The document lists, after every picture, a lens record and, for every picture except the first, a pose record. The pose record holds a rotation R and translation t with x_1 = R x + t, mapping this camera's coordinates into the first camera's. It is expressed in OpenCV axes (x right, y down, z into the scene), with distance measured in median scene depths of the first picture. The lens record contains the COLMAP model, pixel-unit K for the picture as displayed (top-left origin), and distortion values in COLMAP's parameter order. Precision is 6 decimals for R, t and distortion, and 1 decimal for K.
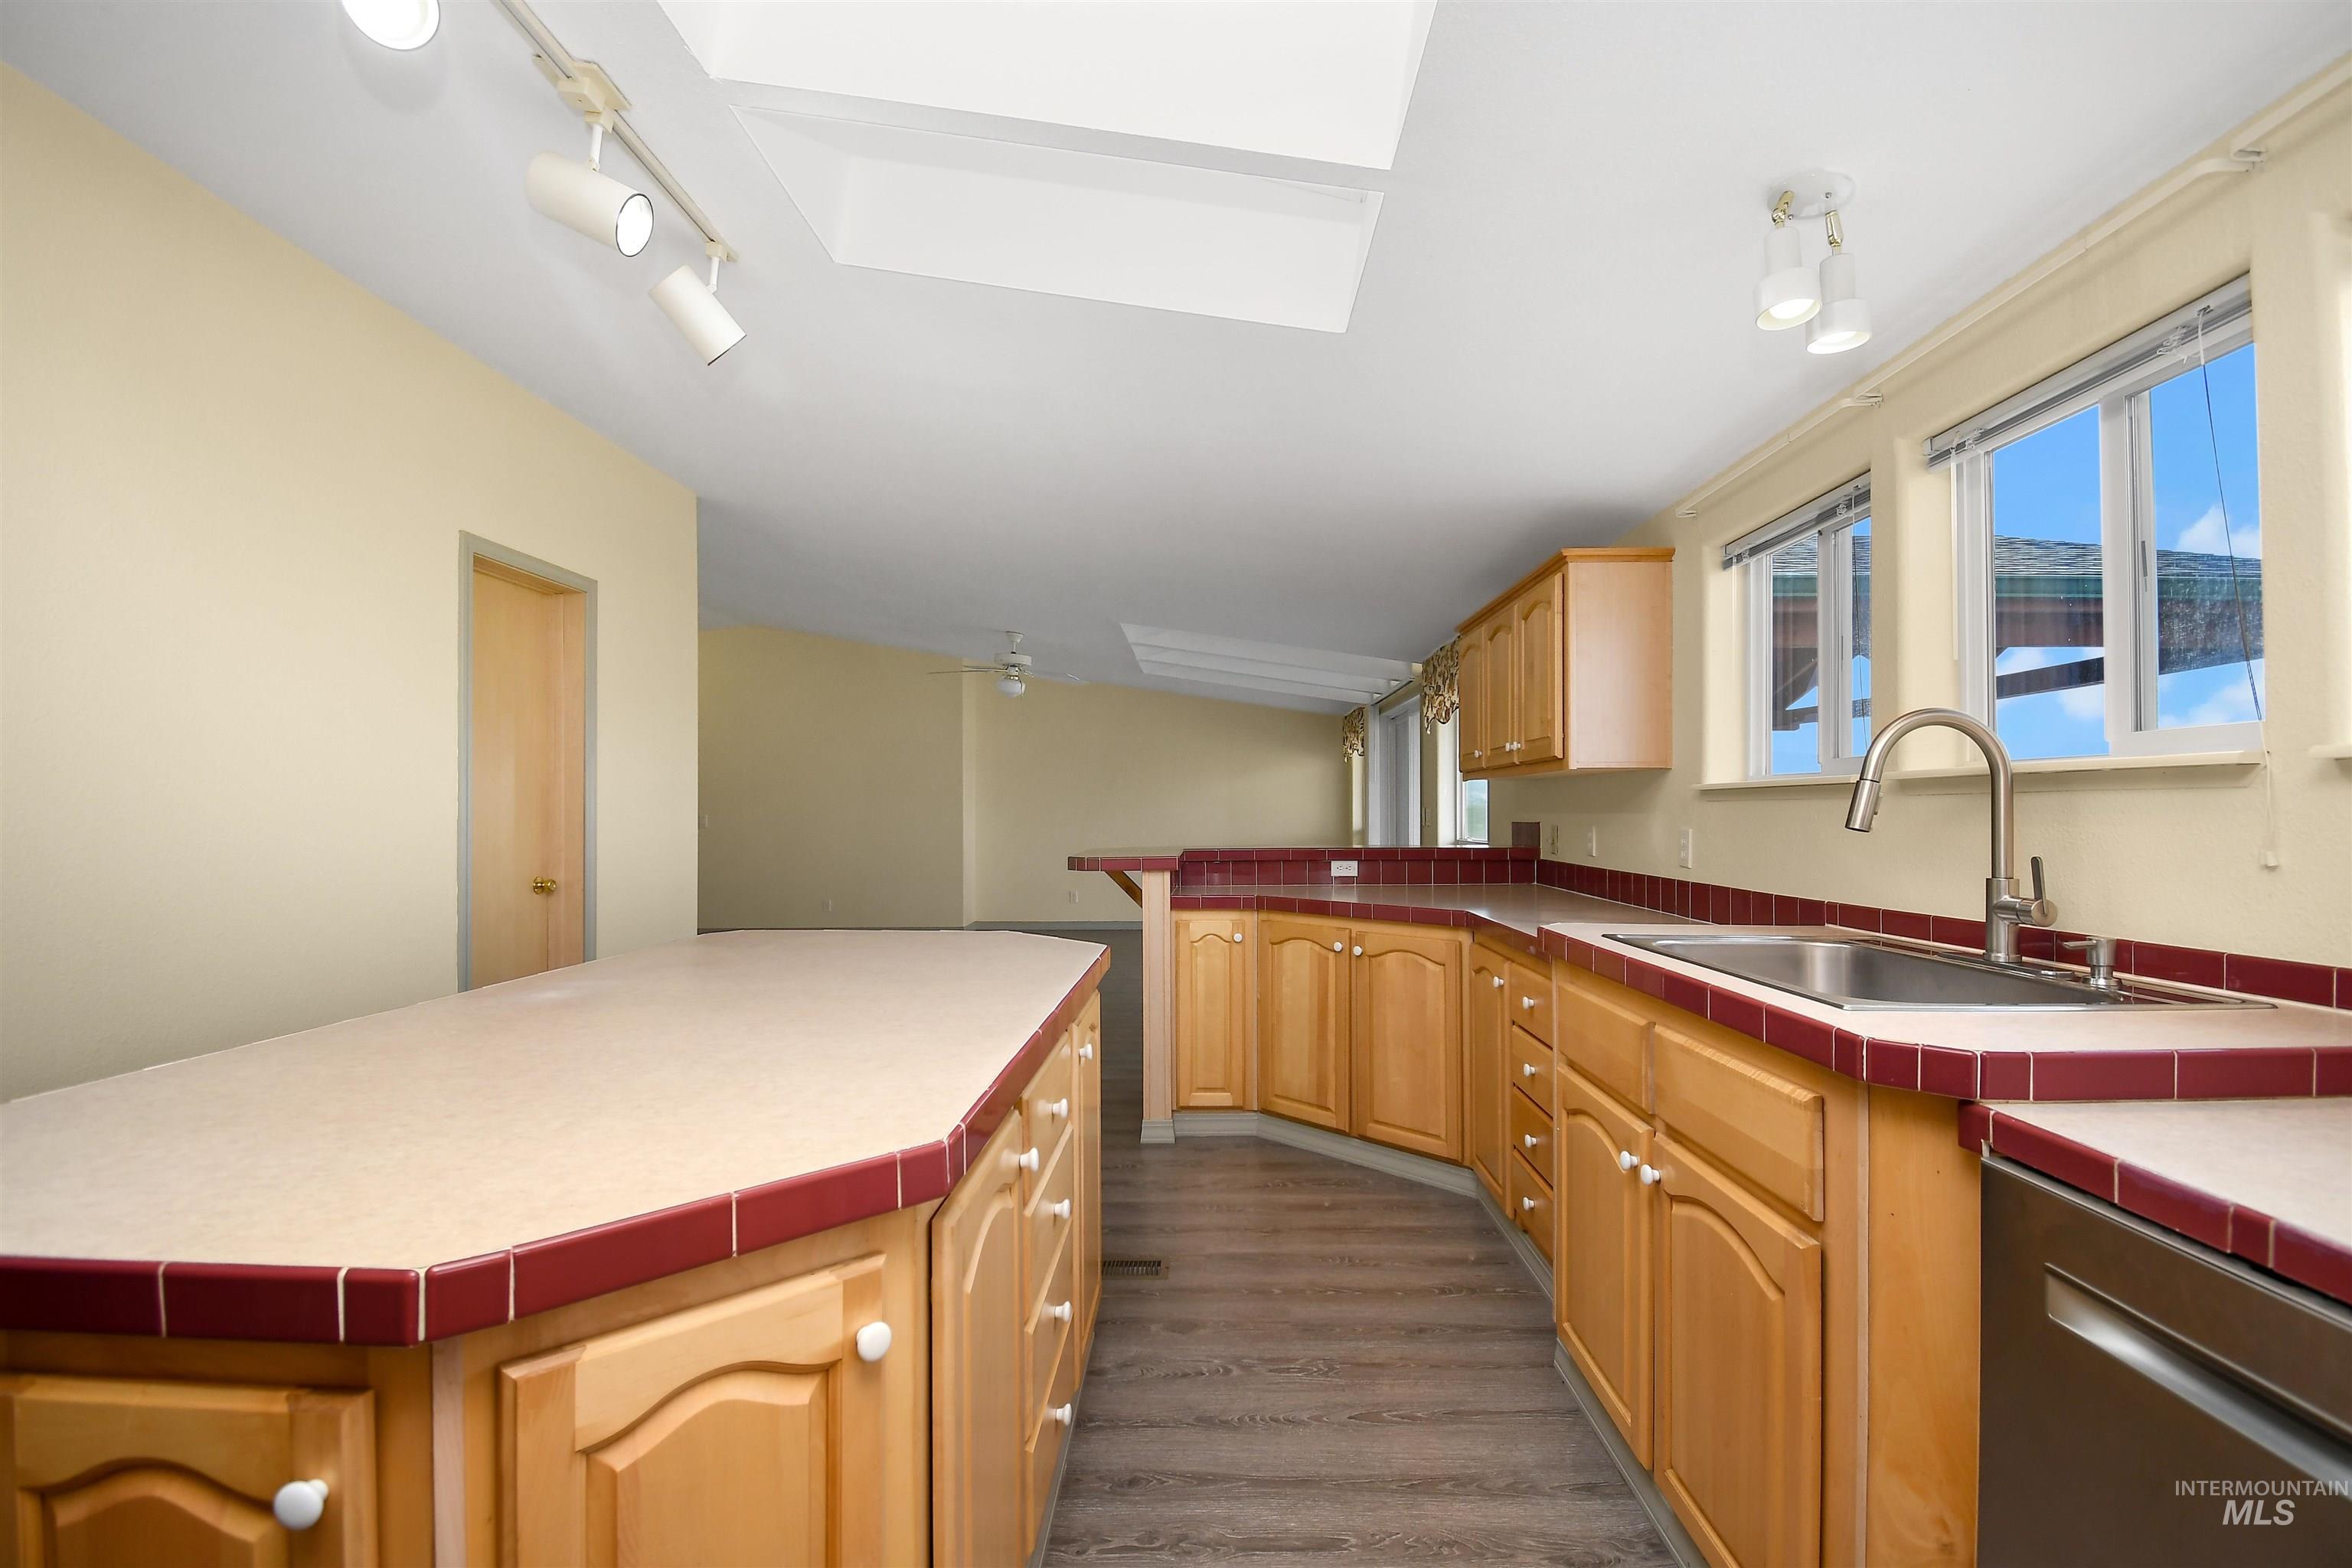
lens RADIAL K [[1057.4, 0, 1183.5], [0, 1057.4, 794.2], [0, 0, 1]] dist [-0.003814, -0.004299]
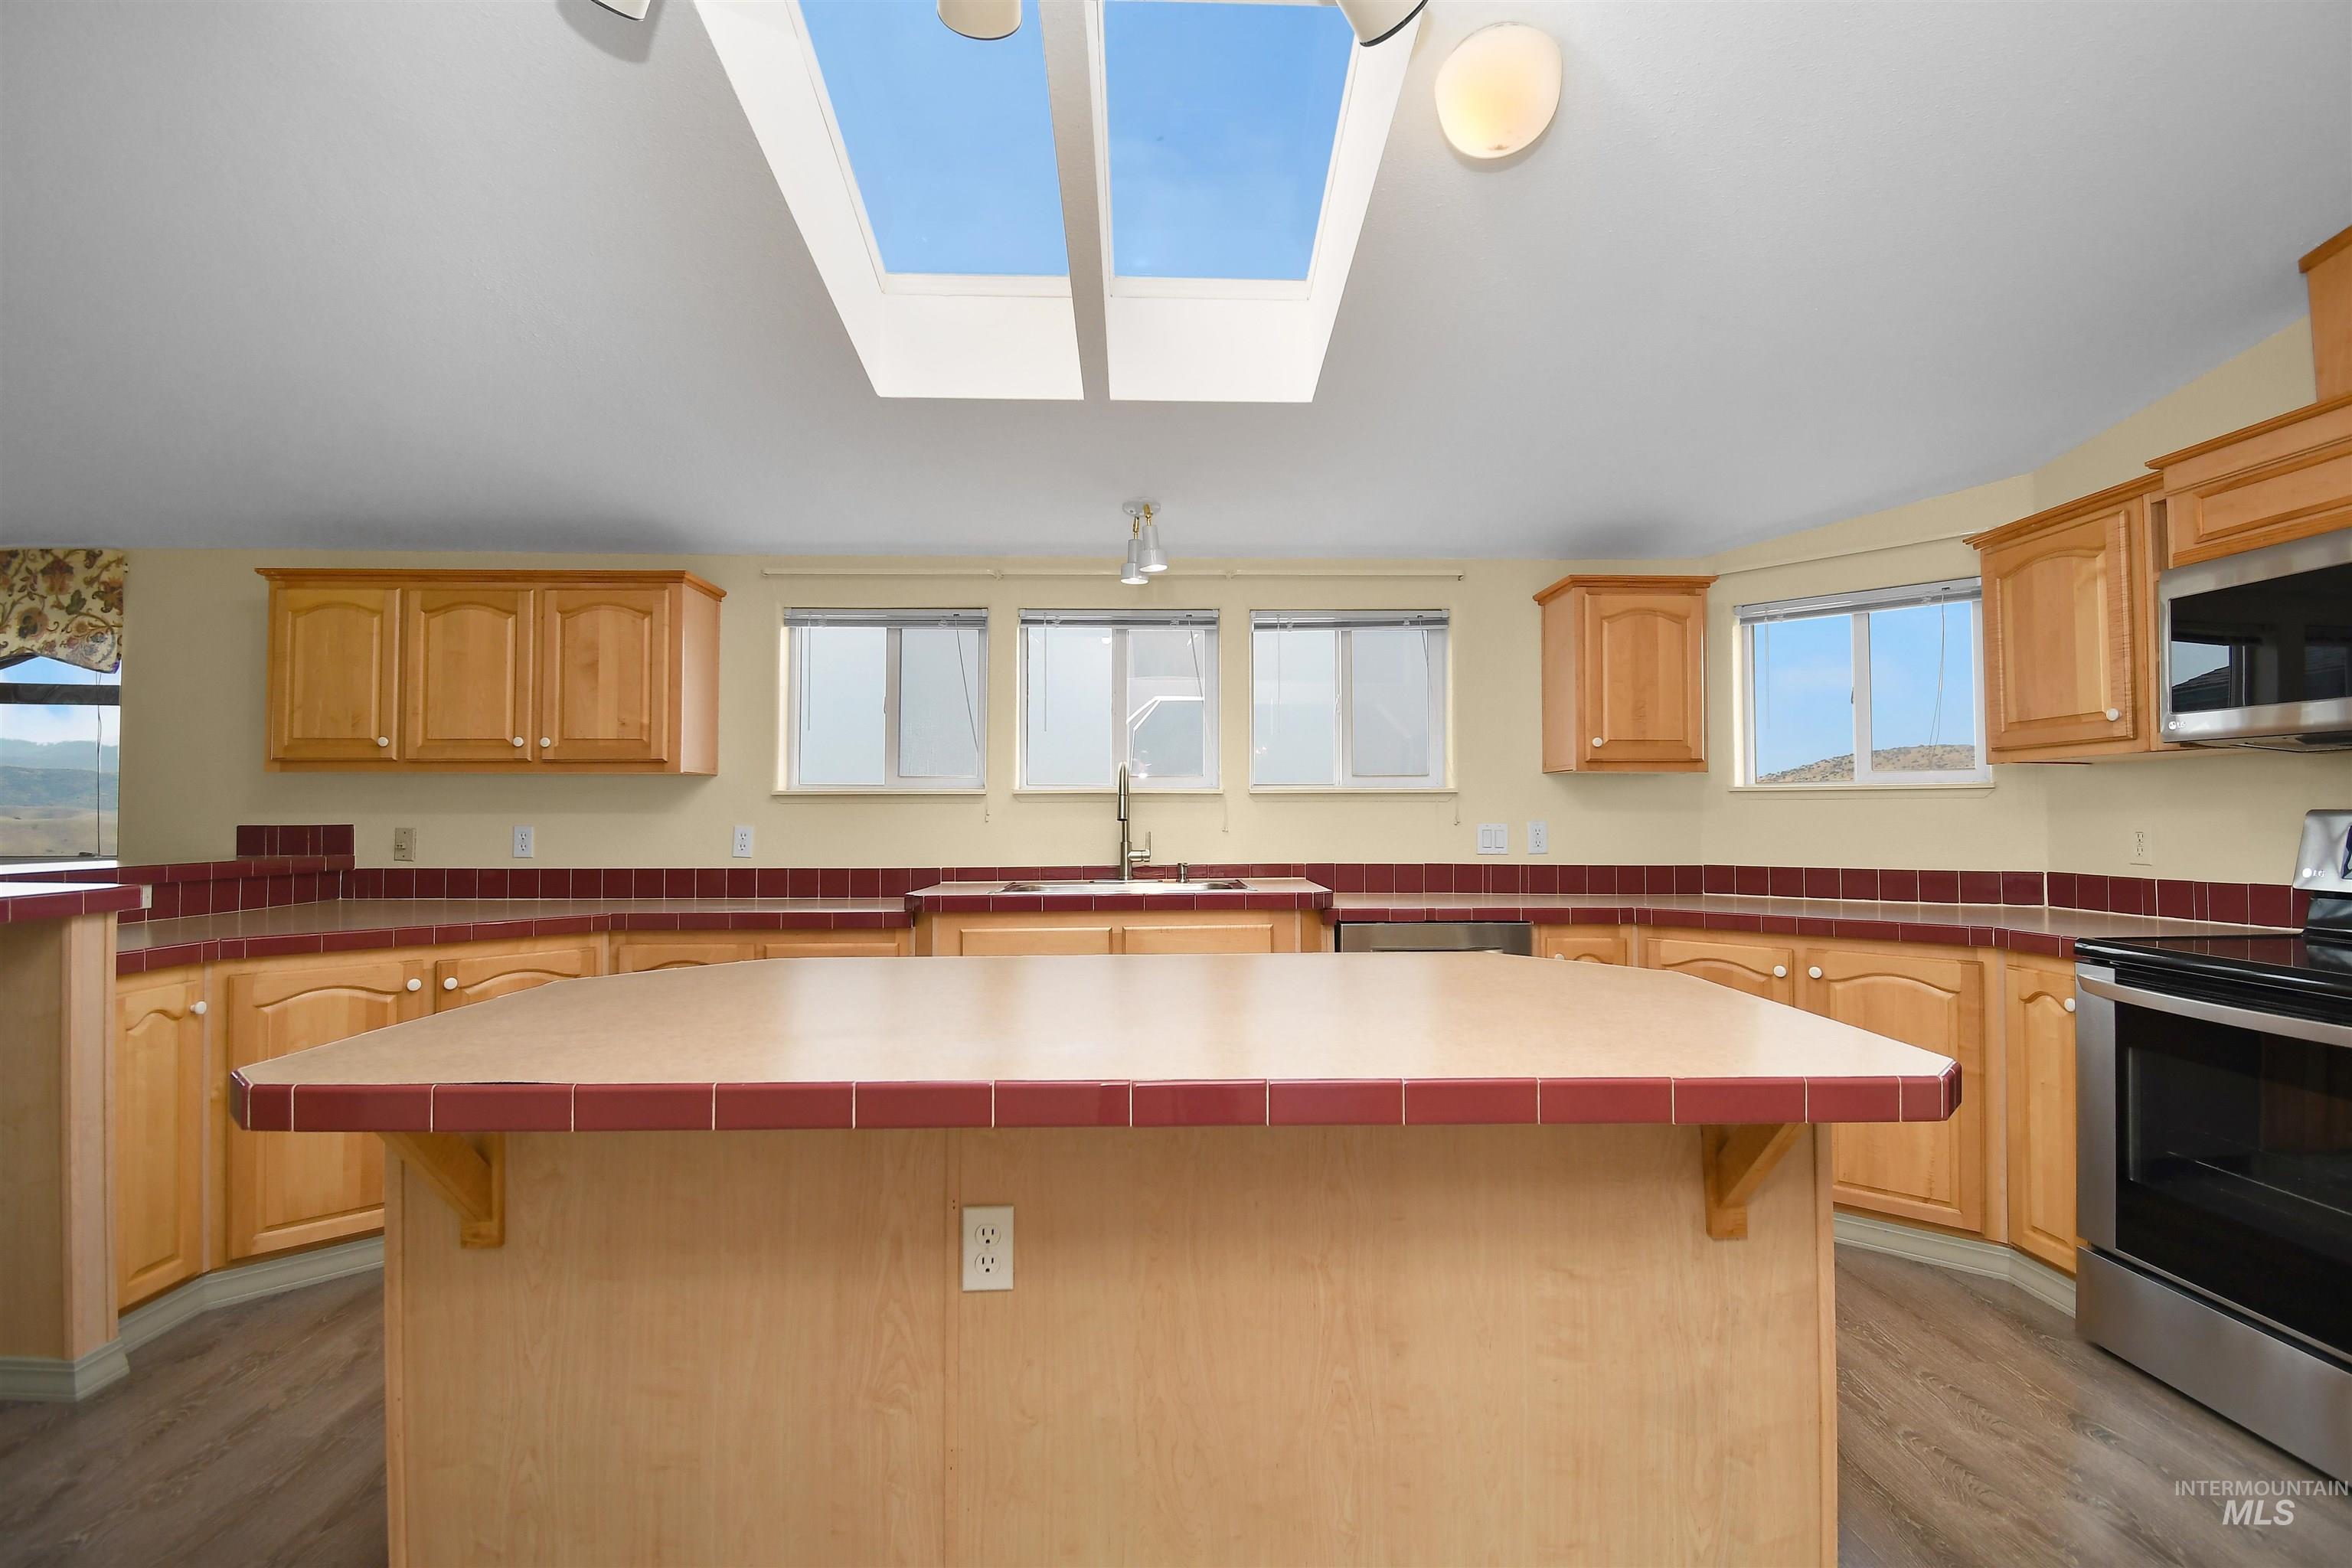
lens RADIAL K [[1057.4, 0, 1165.9], [0, 1057.4, 802.5], [0, 0, 1]] dist [-0.003814, -0.004299]
pose [[-0.046342, 0.008199, 0.998892, -0.794668], [-0.013826, 0.999865, -0.008848, 0.010734], [-0.998830, -0.014221, -0.046223, 0.572294]]
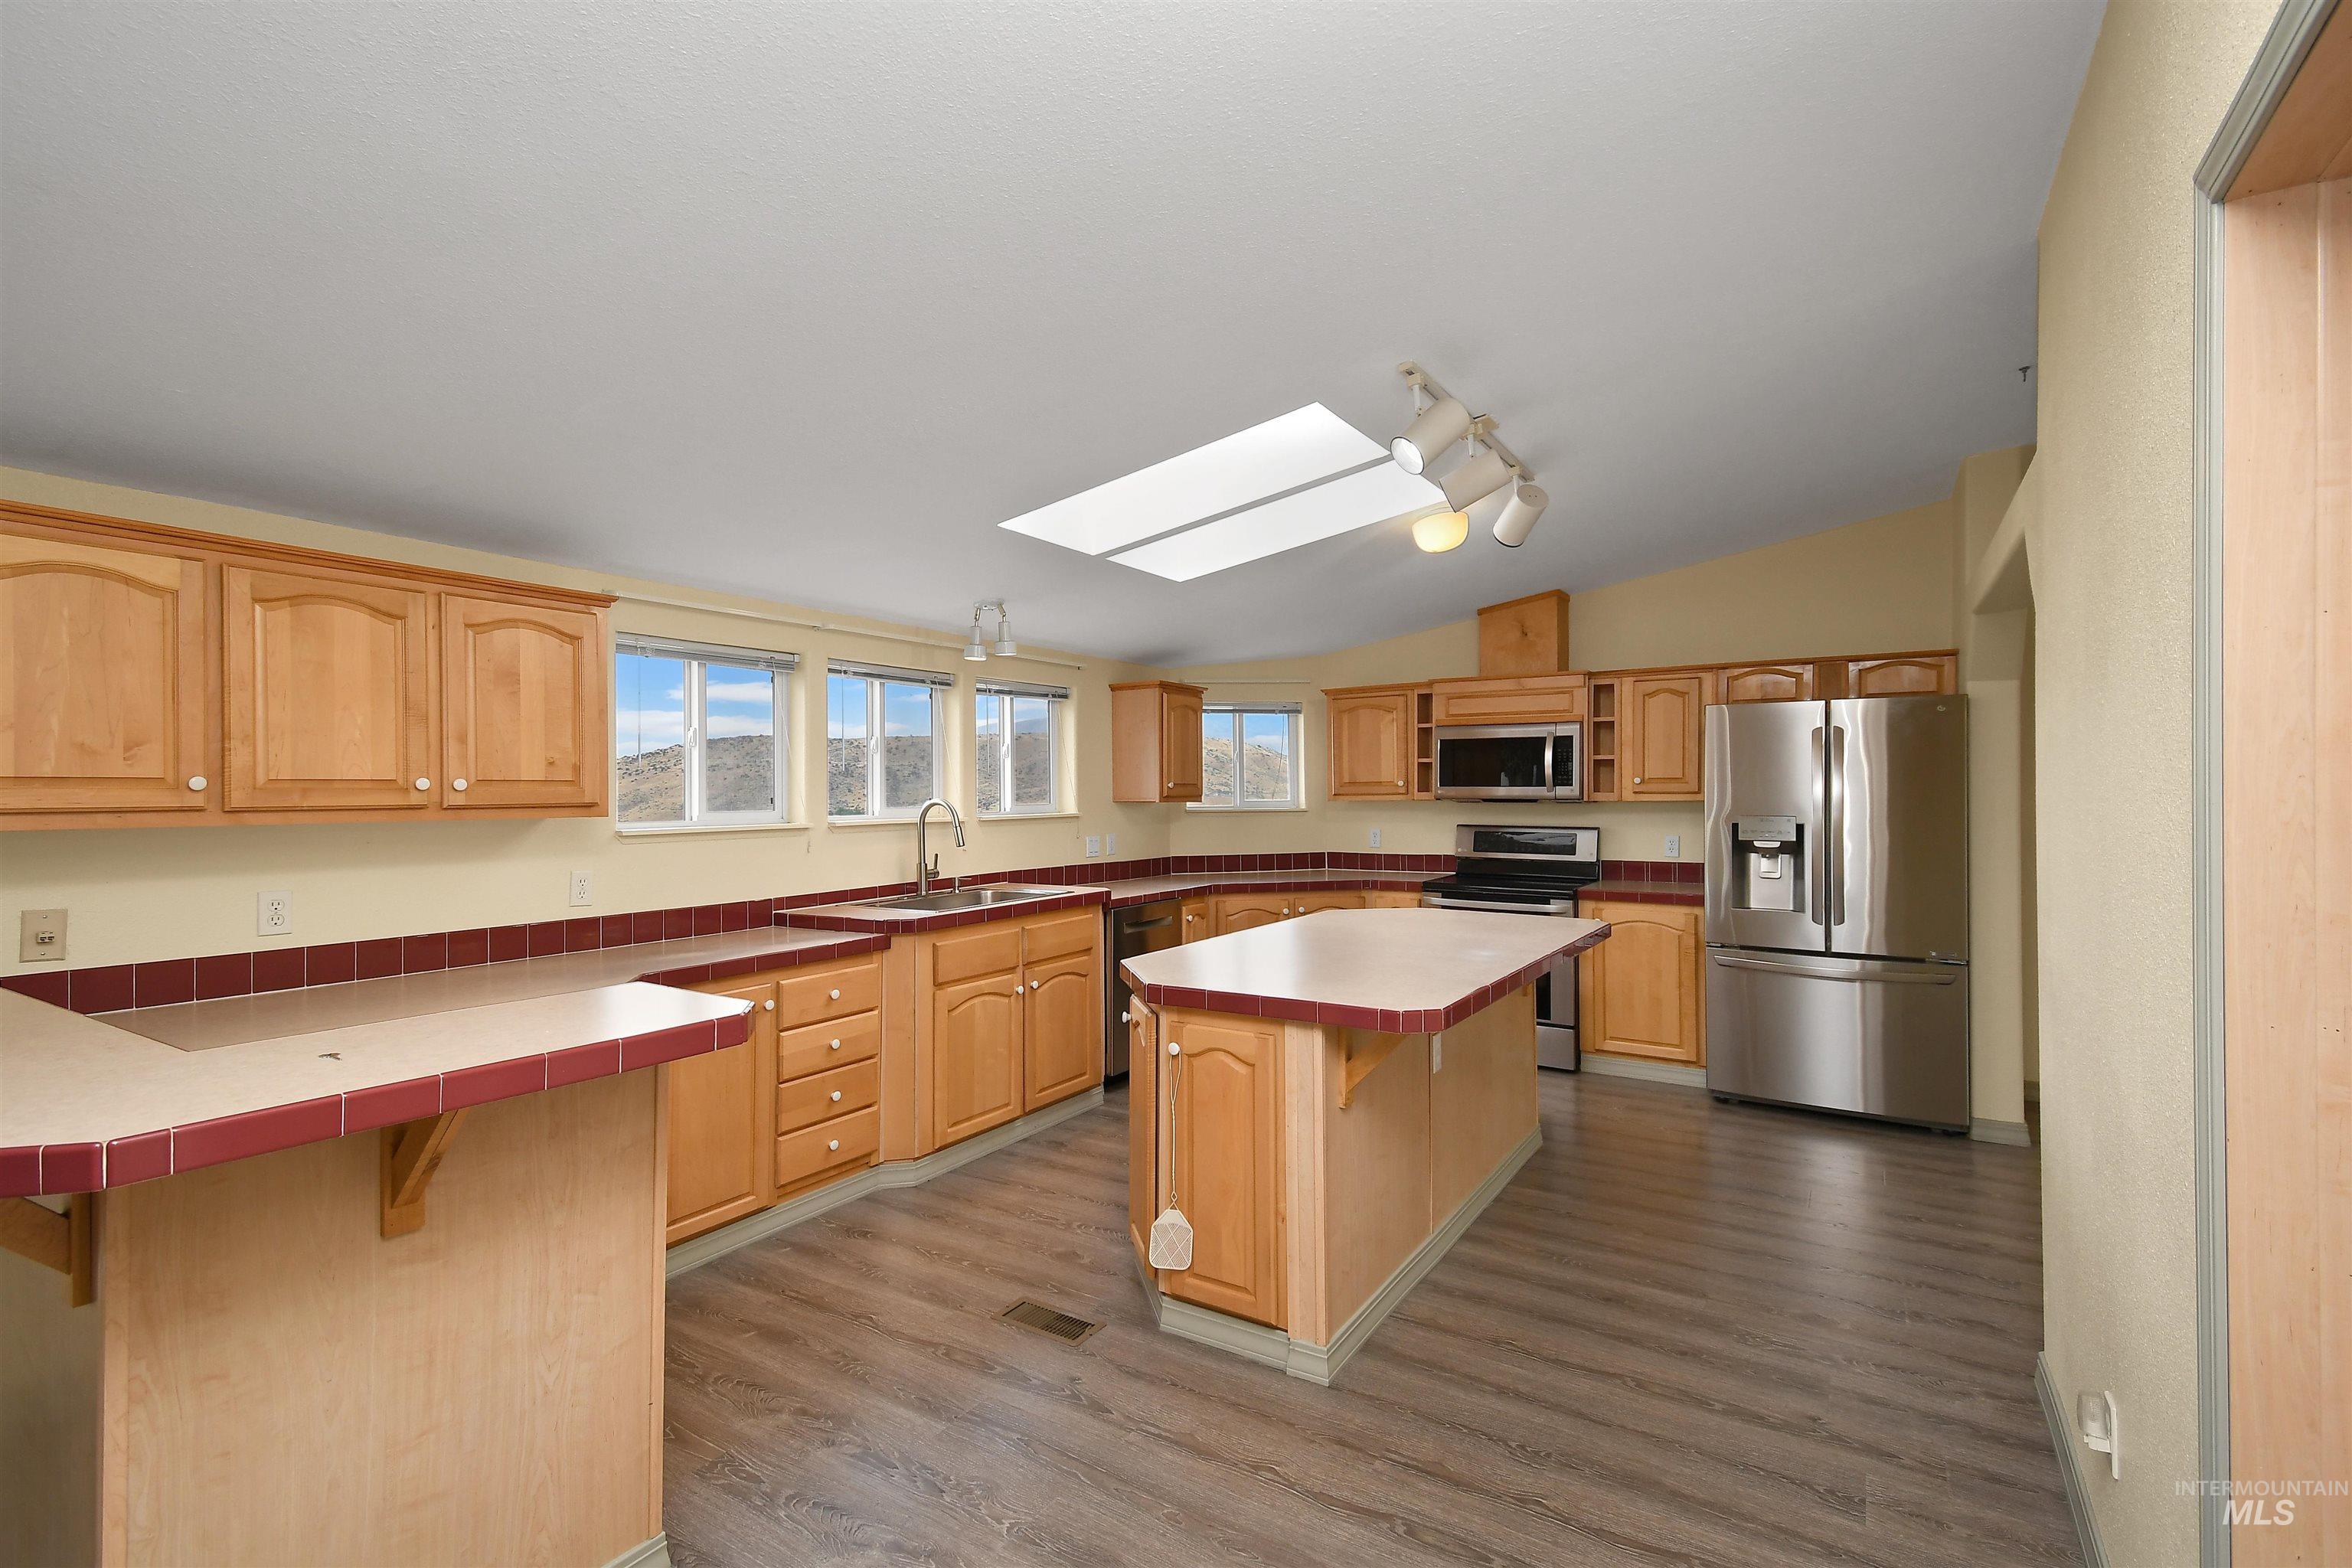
lens RADIAL K [[1057.4, 0, 1181.4], [0, 1057.4, 784.4], [0, 0, 1]] dist [-0.003814, -0.004299]
pose [[-0.857542, 0.005692, 0.514383, -0.648887], [-0.003238, 0.999859, -0.016463, -0.042934], [-0.514404, -0.015783, -0.857403, 1.686152]]
